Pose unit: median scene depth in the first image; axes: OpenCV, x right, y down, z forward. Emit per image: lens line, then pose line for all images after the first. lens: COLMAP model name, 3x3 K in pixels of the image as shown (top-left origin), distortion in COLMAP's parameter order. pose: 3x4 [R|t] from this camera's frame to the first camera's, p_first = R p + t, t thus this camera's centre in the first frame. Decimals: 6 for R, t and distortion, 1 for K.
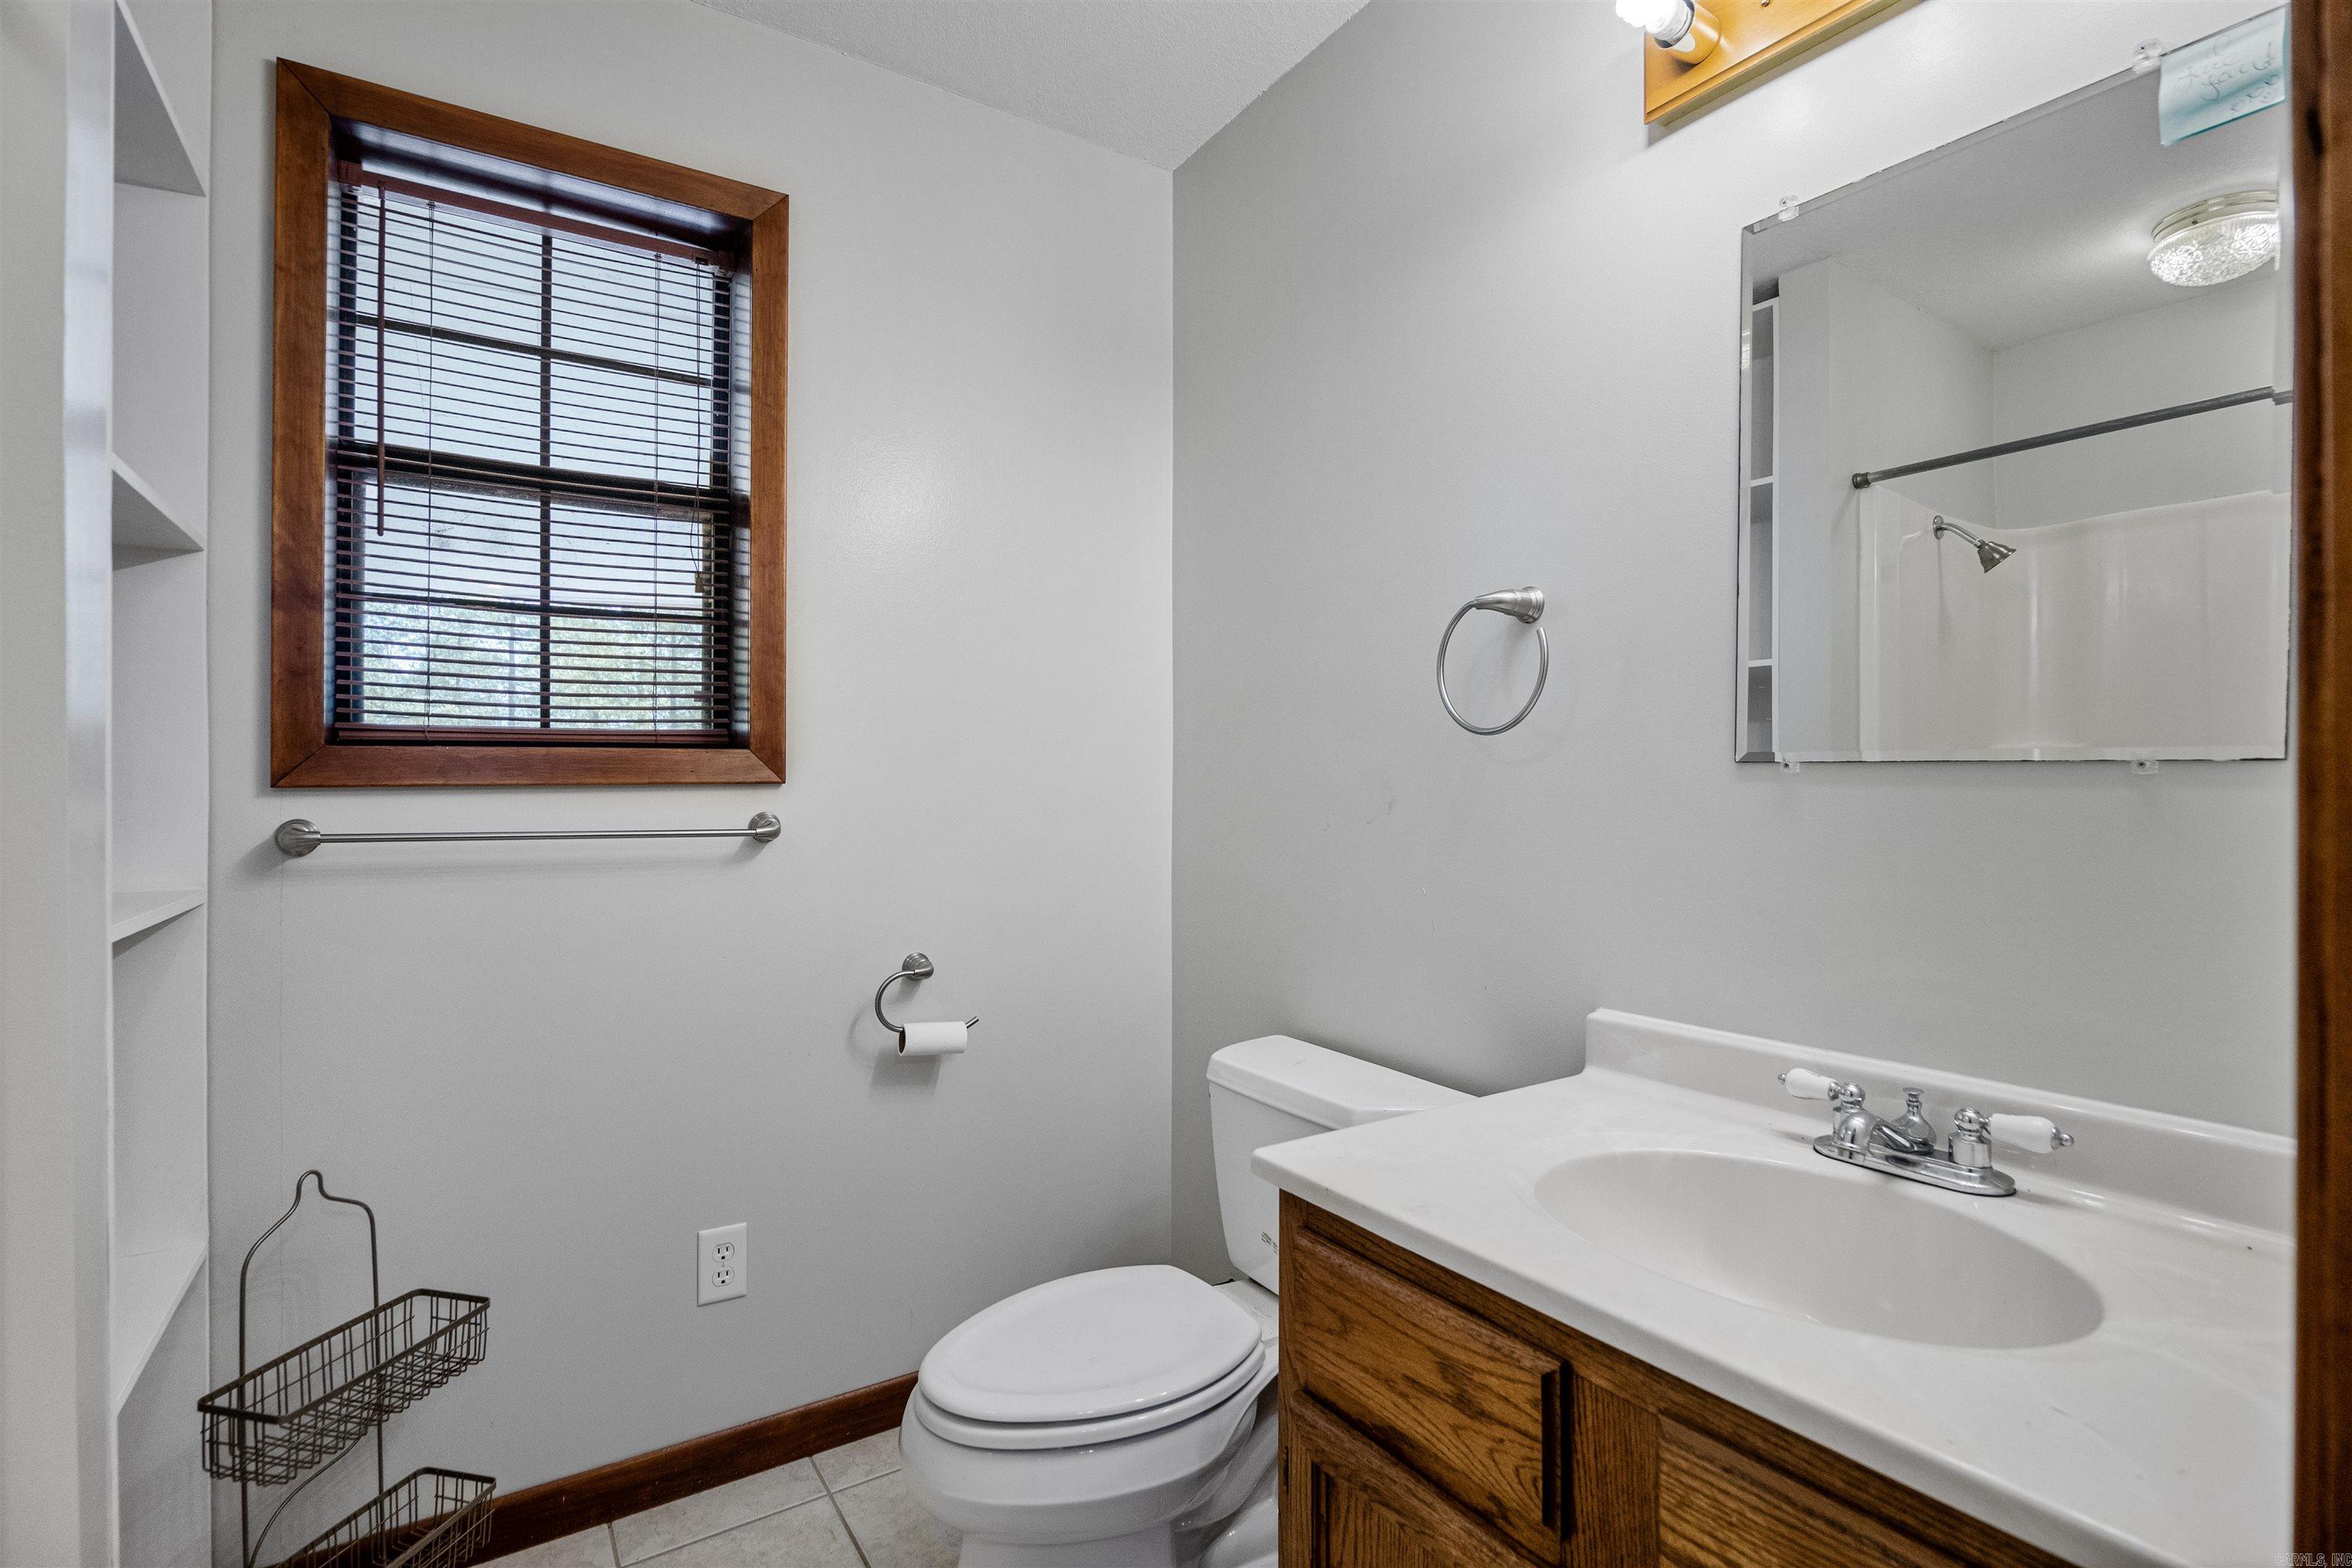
lens RADIAL K [[1116.0, 0, 1191.1], [0, 1116.0, 784.9], [0, 0, 1]] dist [-0.018674, 0.004945]
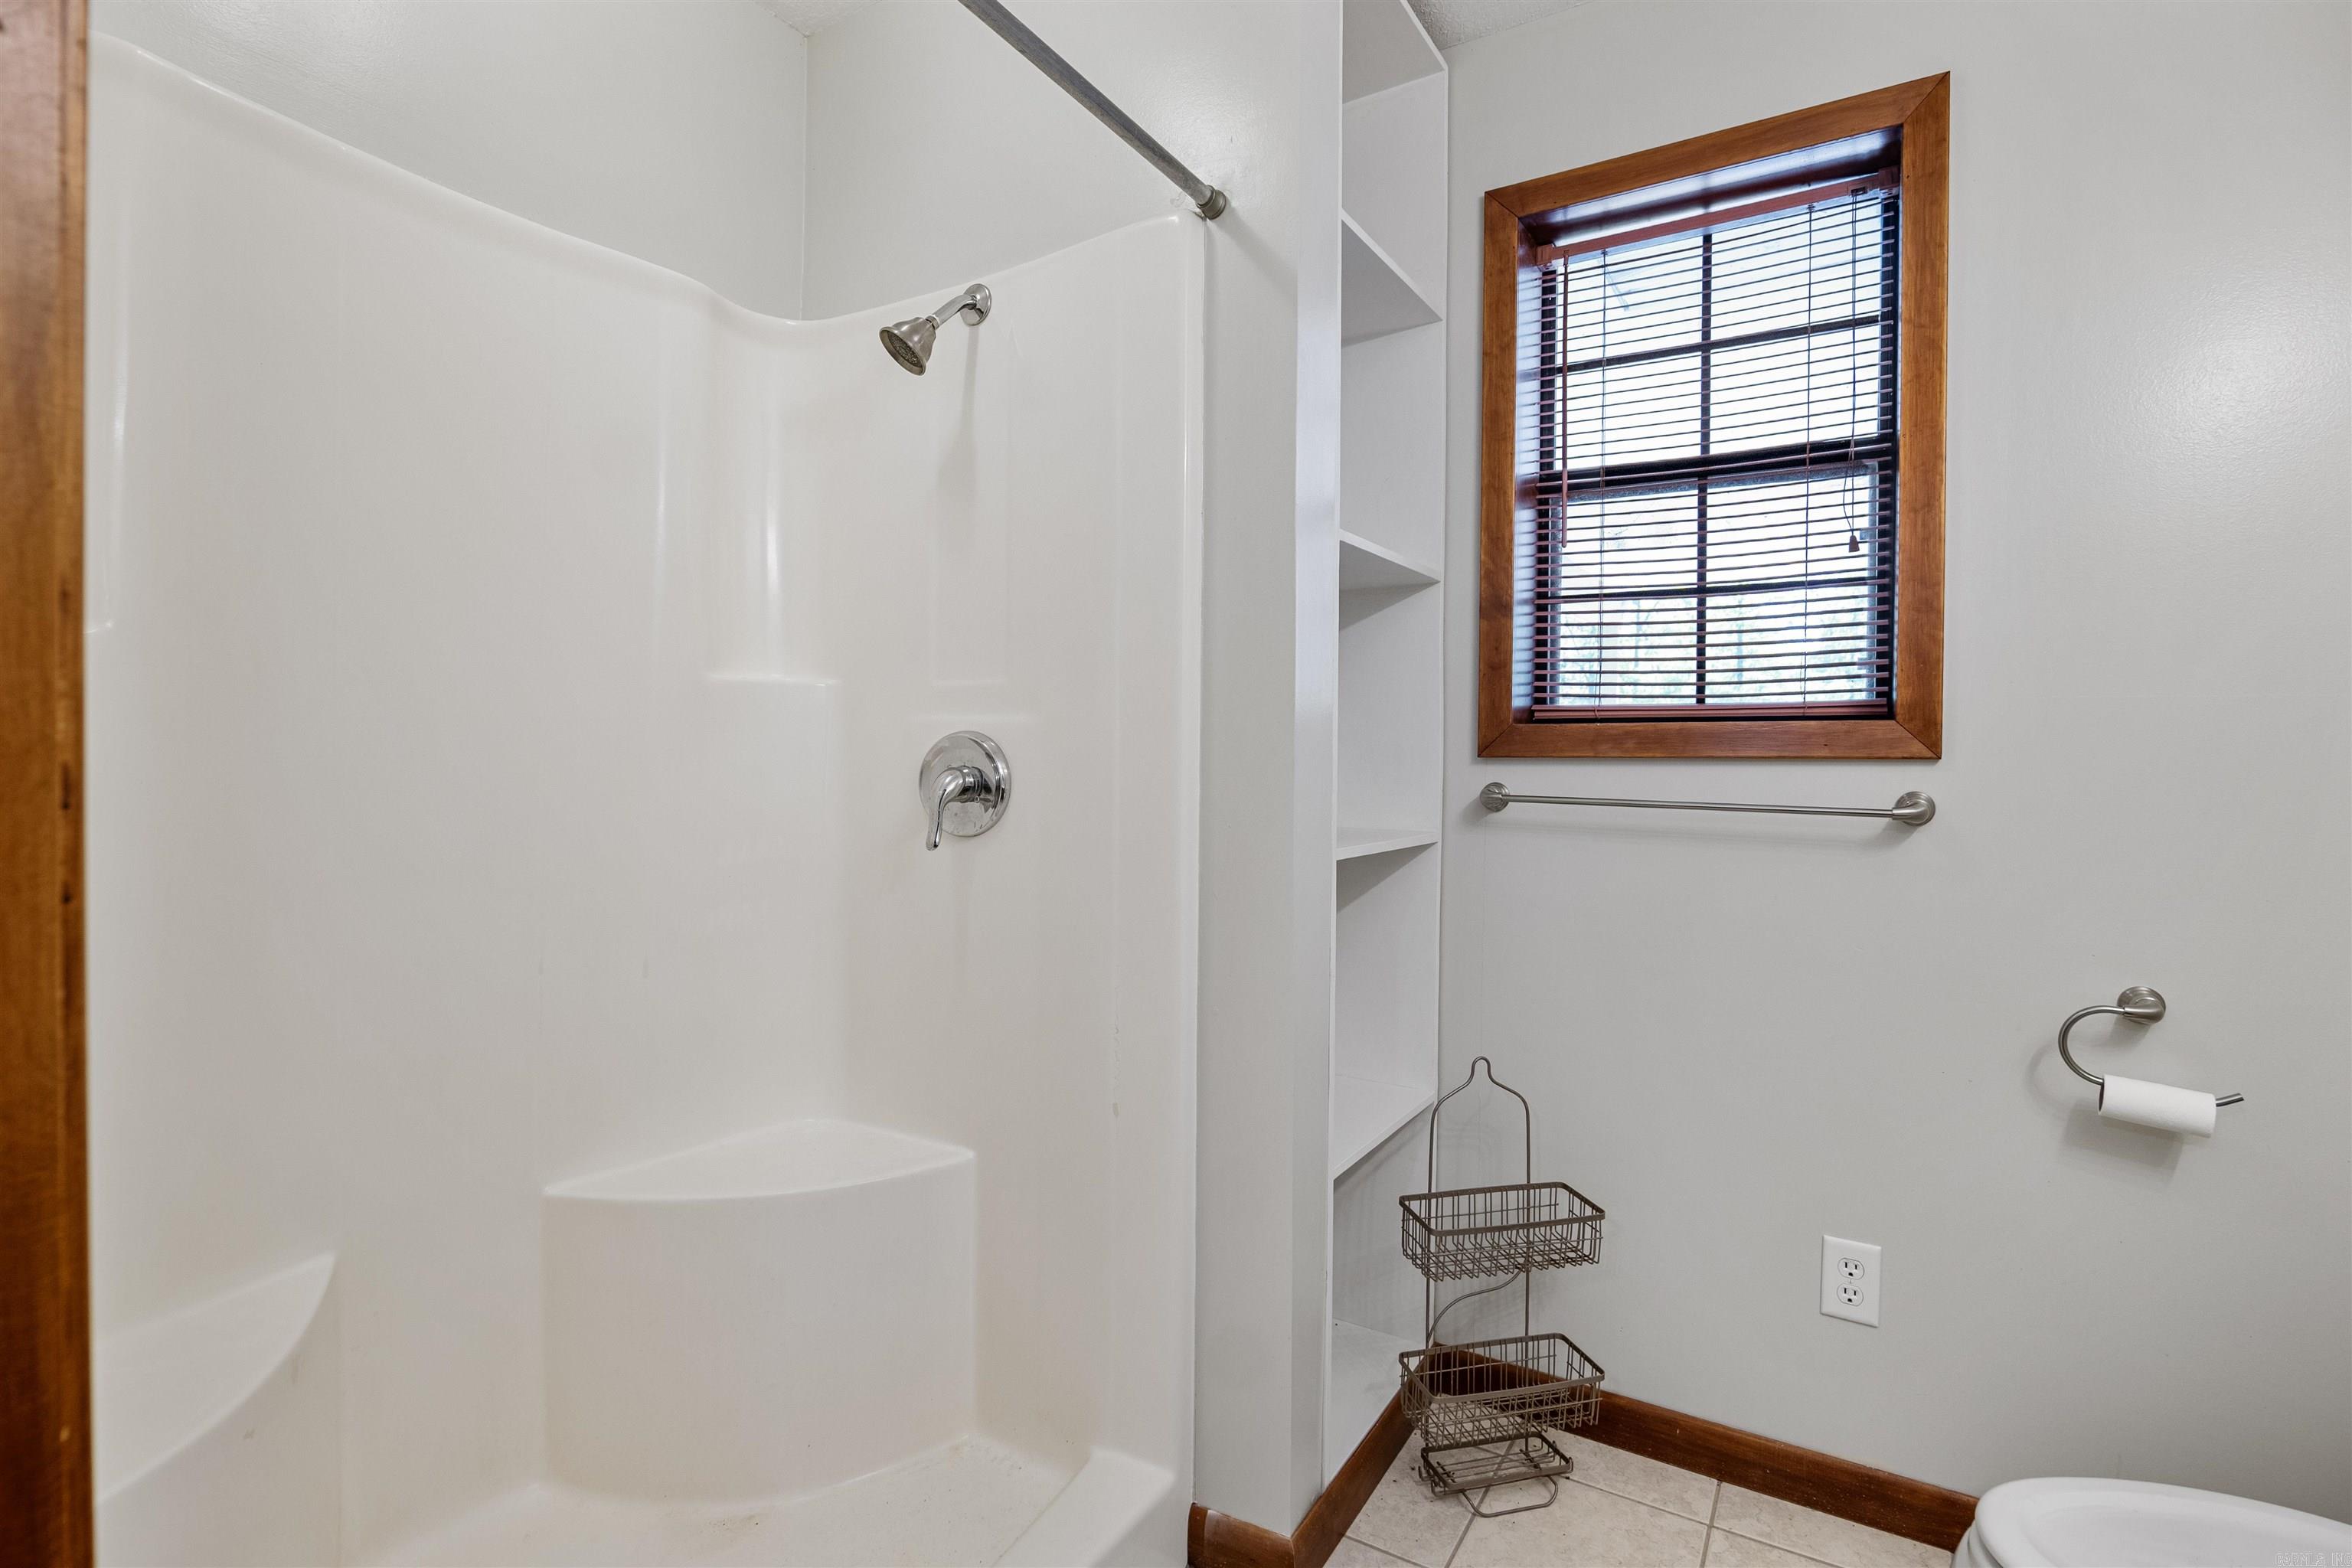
lens RADIAL K [[1116.0, 0, 1190.8], [0, 1116.0, 764.5], [0, 0, 1]] dist [-0.018674, 0.004945]
pose [[0.413220, 0.016360, -0.910484, 0.184681], [-0.011876, 0.999850, 0.012577, -0.000990], [0.910554, 0.005616, 0.413352, 0.124394]]
